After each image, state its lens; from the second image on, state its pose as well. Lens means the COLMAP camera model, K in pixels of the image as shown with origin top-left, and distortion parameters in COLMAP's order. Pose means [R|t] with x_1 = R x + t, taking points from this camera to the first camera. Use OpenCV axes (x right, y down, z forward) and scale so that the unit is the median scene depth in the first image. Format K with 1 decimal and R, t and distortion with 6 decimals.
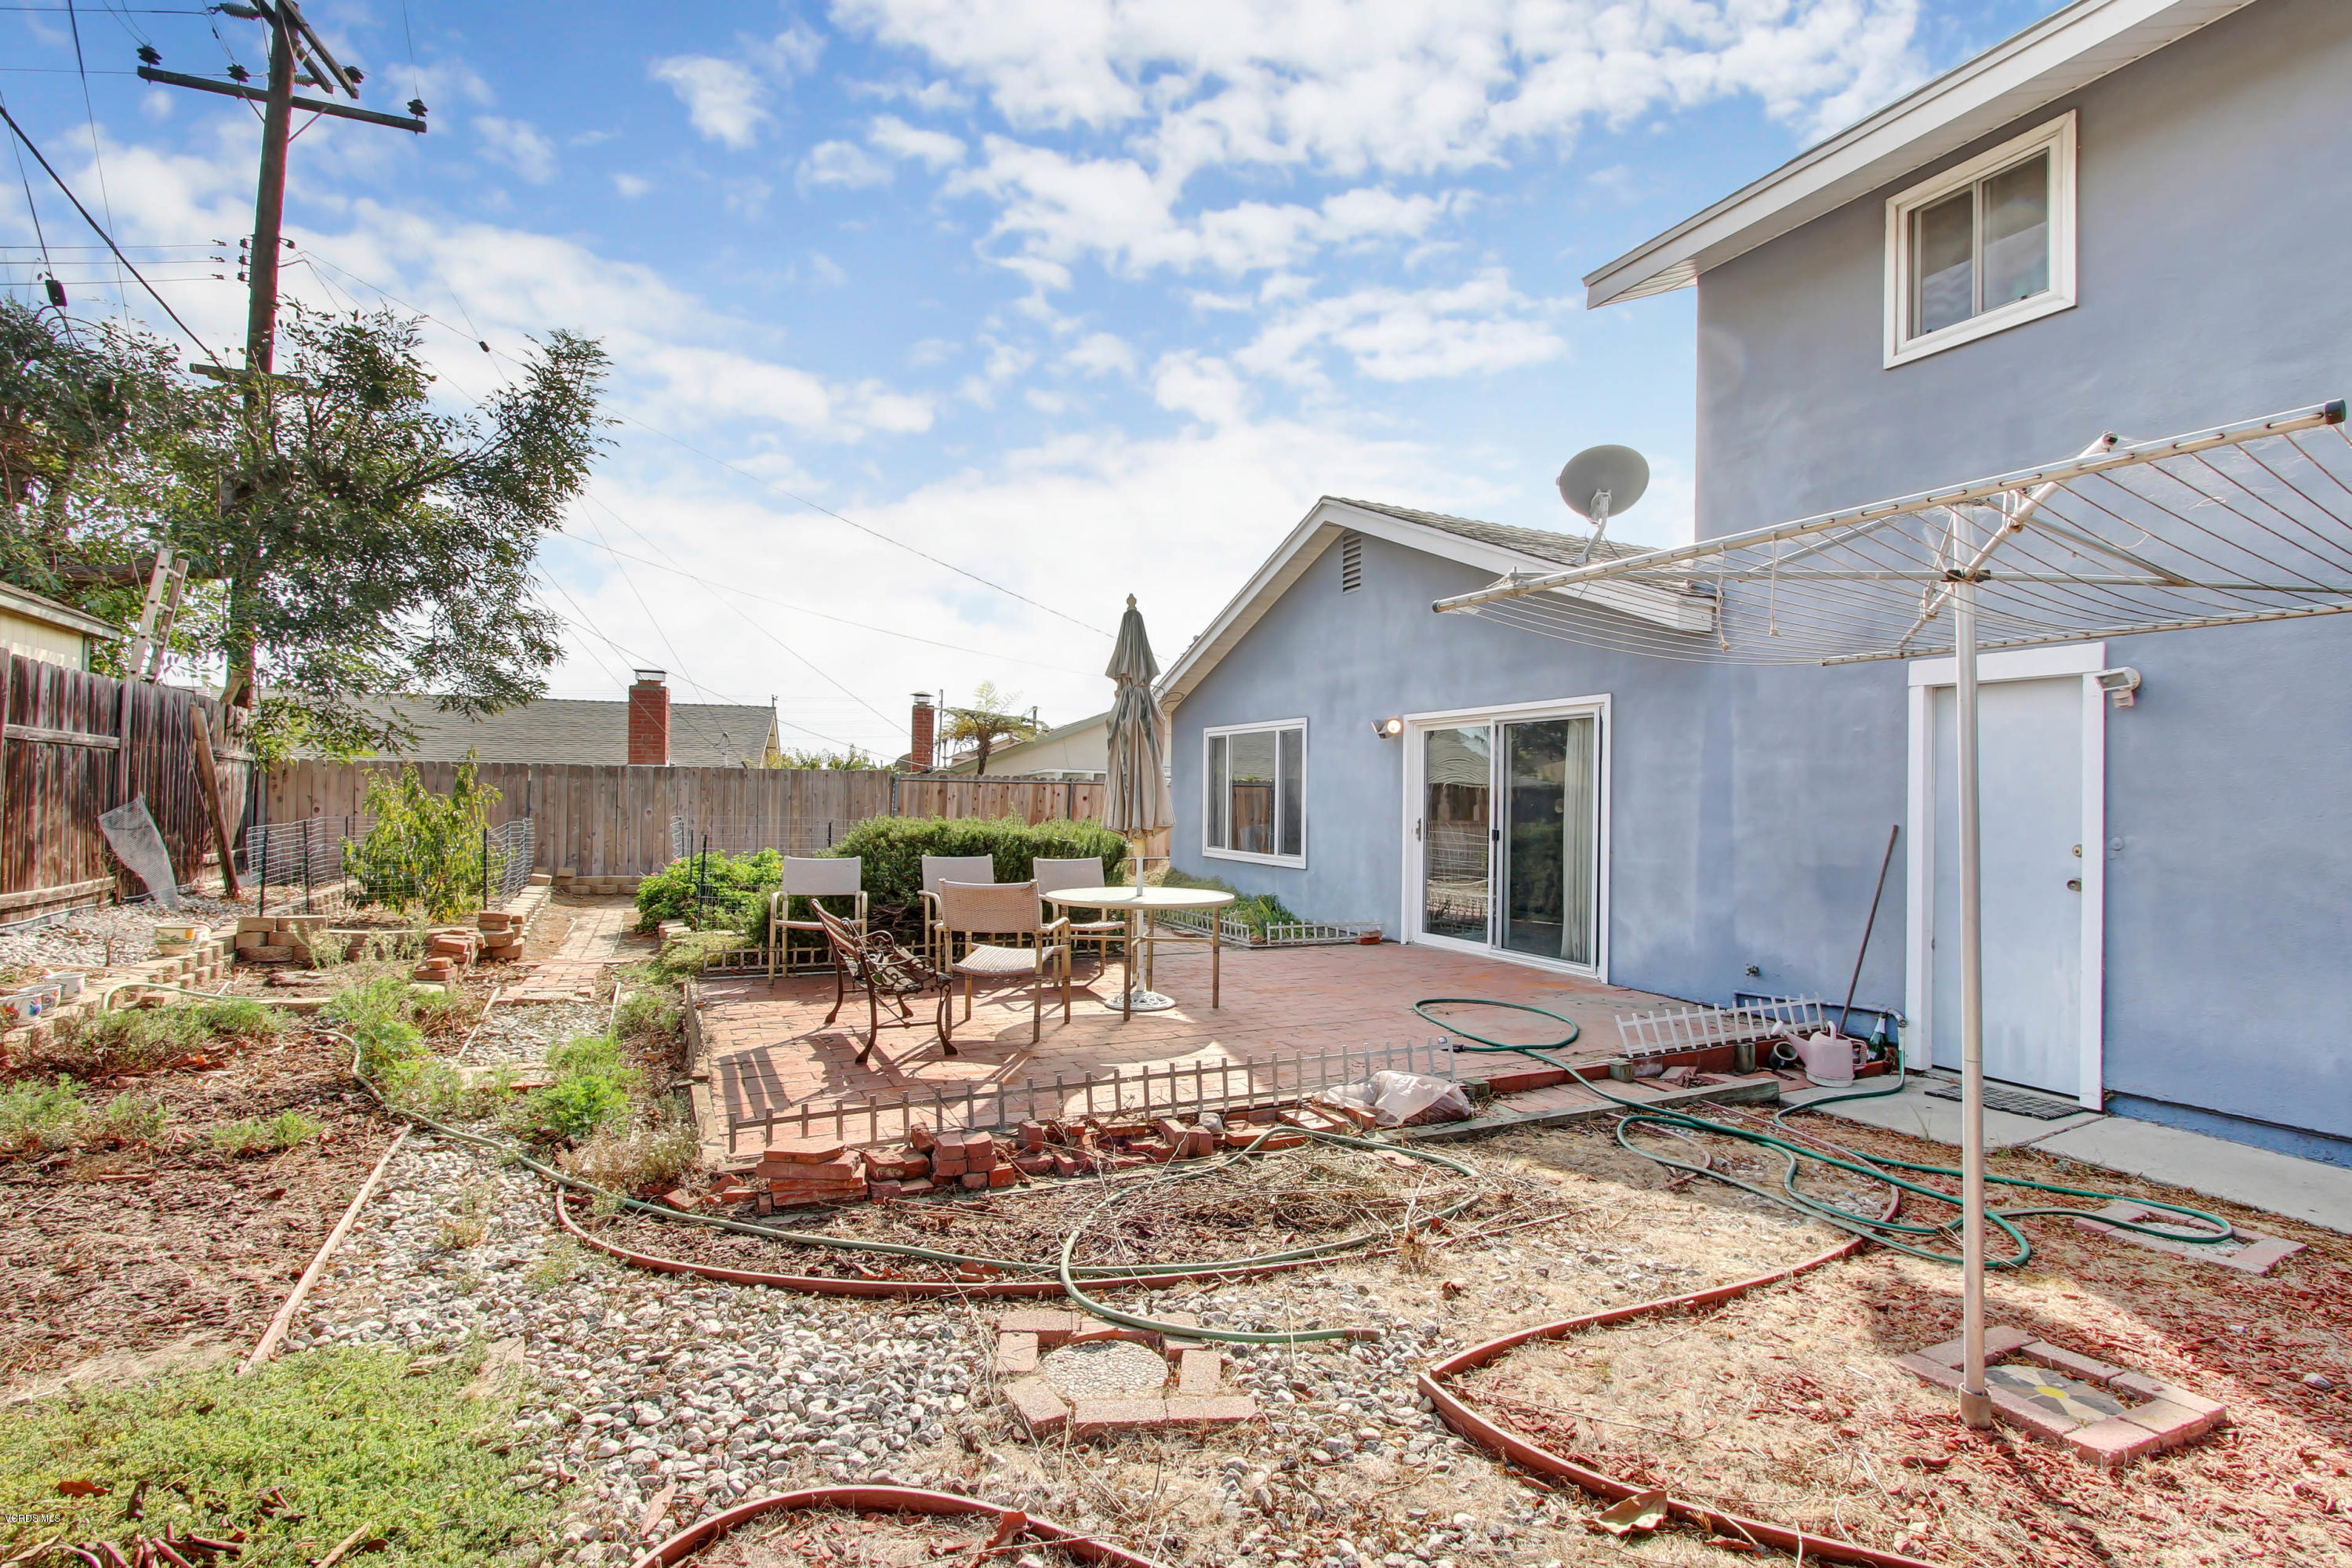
lens RADIAL K [[1116.1, 0, 1176.0], [0, 1116.1, 784.0], [0, 0, 1]] dist [0.000236, -0.000026]
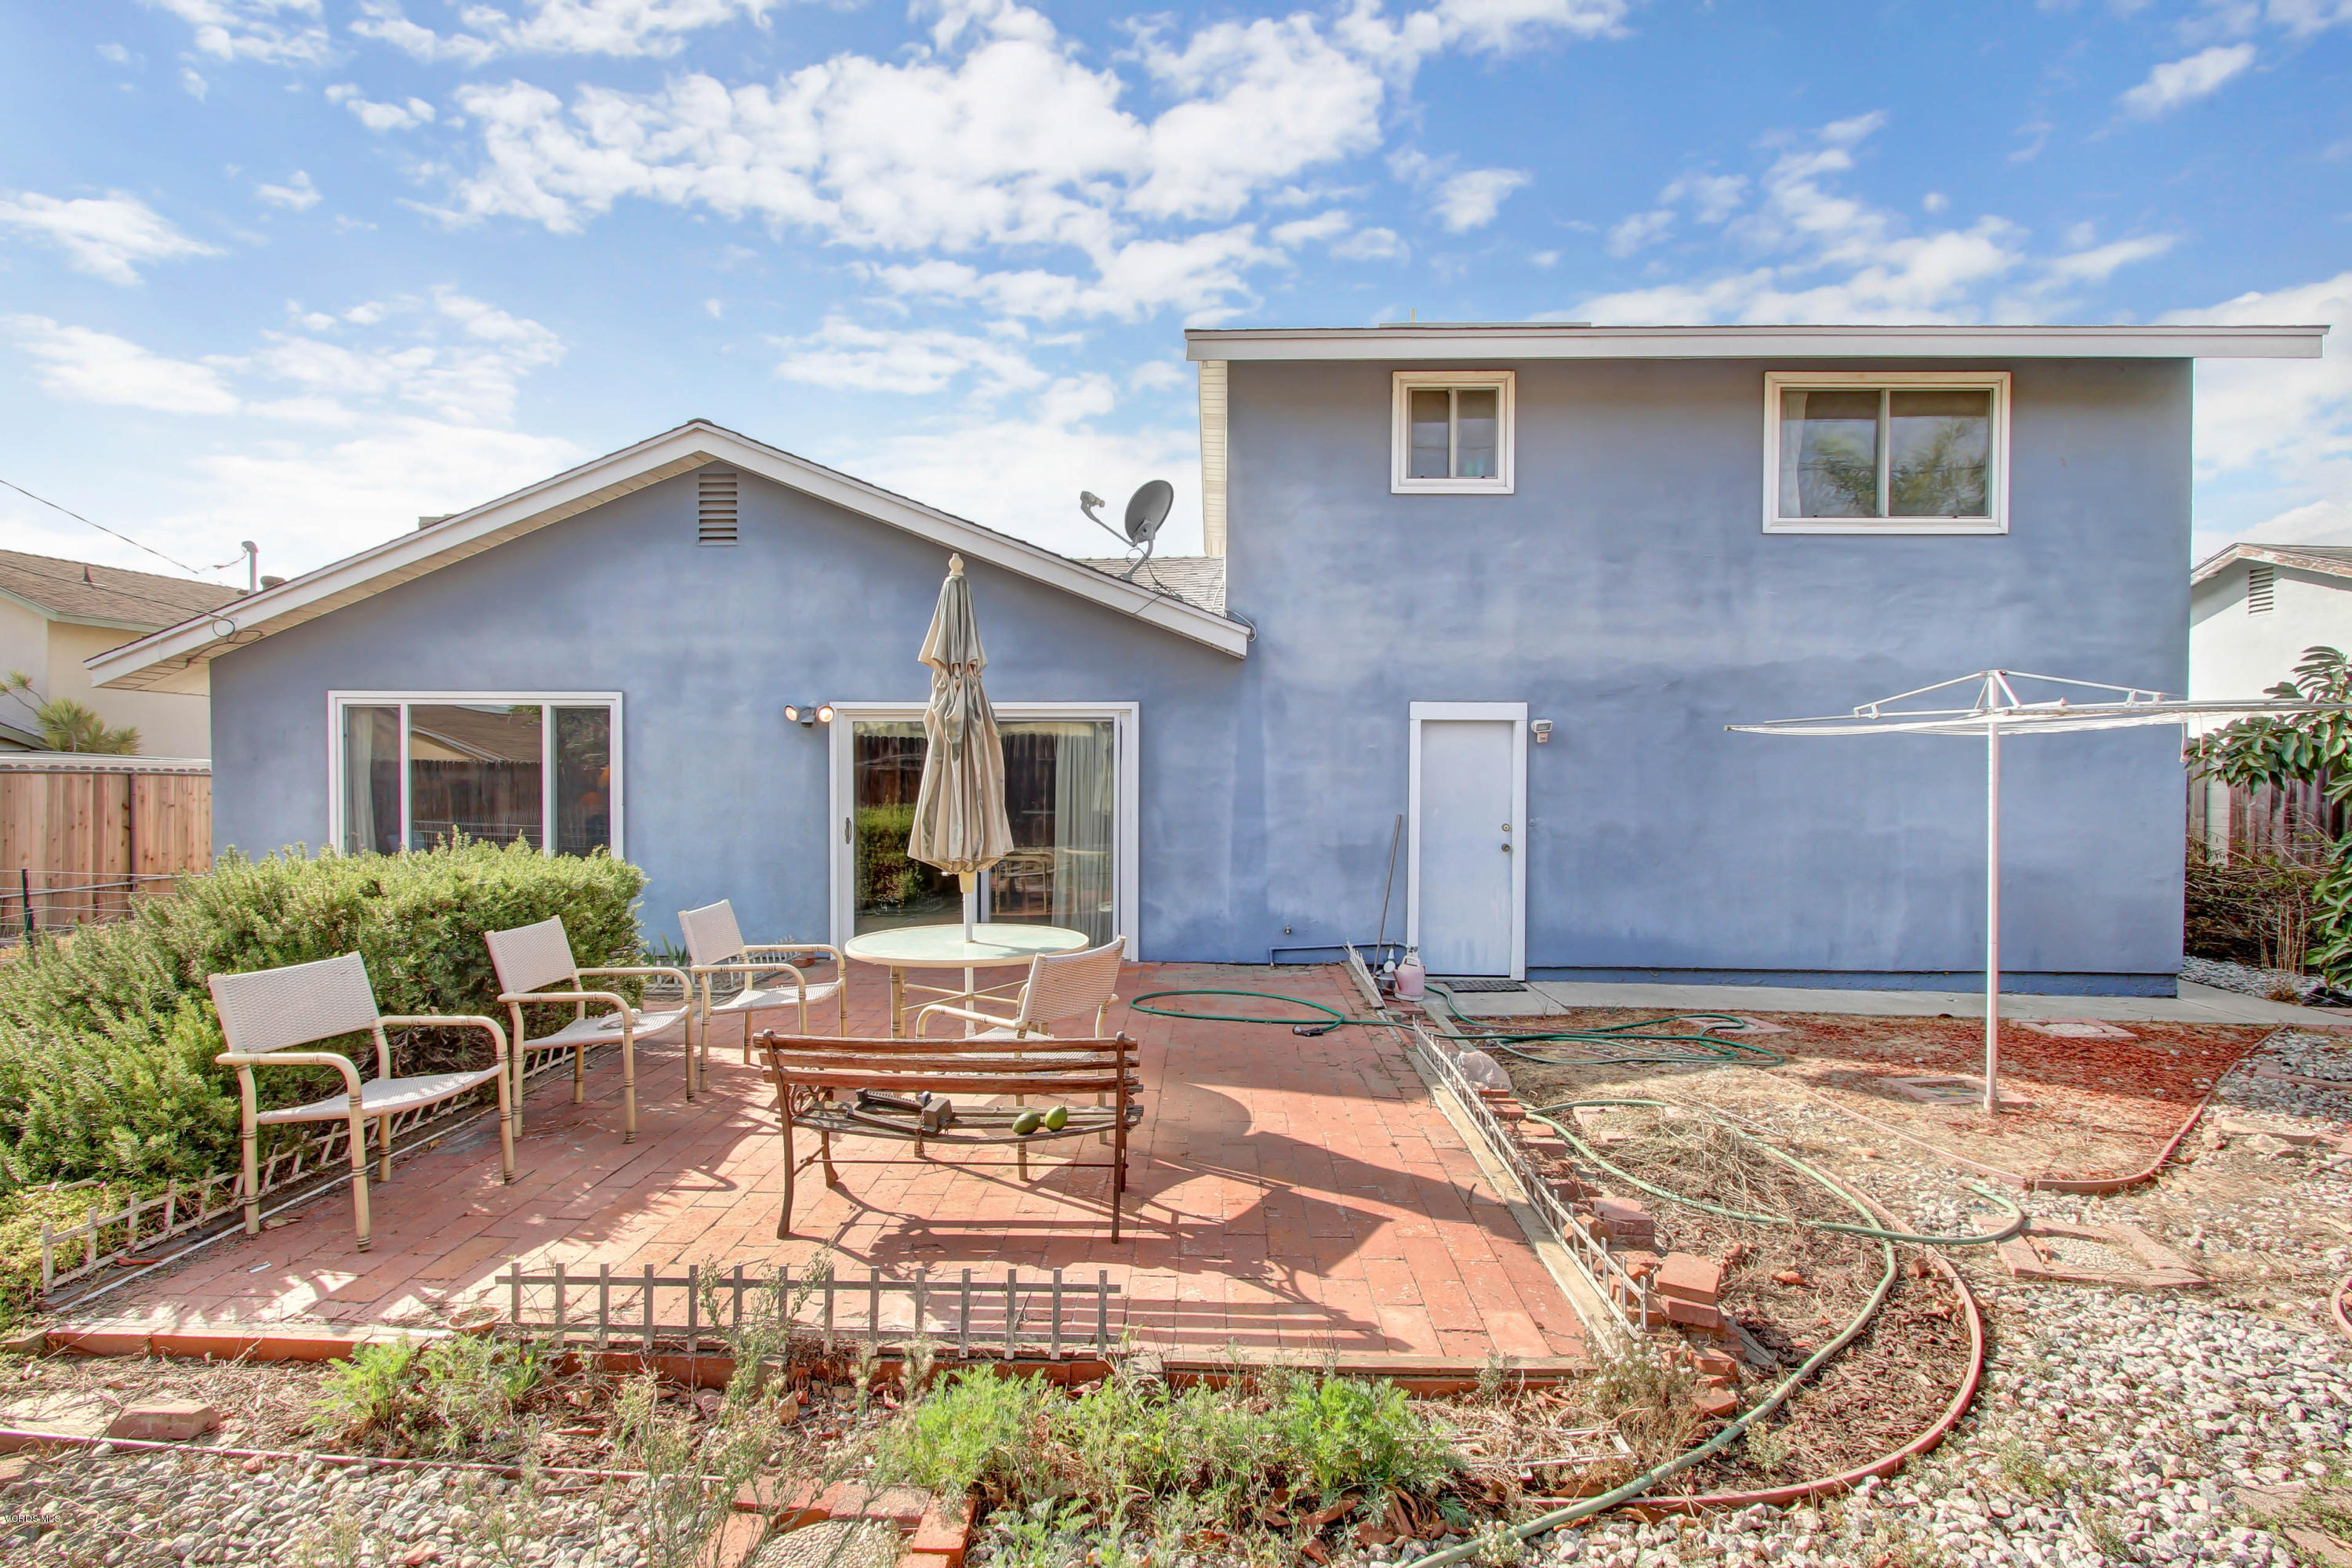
lens RADIAL K [[1100.8, 0, 1177.7], [0, 1100.8, 804.1], [0, 0, 1]] dist [-0.001264, 0.000006]
pose [[0.458419, -0.029134, 0.888259, -0.647147], [-0.008961, 0.999260, 0.037399, -0.023414], [-0.888691, -0.025104, 0.457819, 0.515841]]
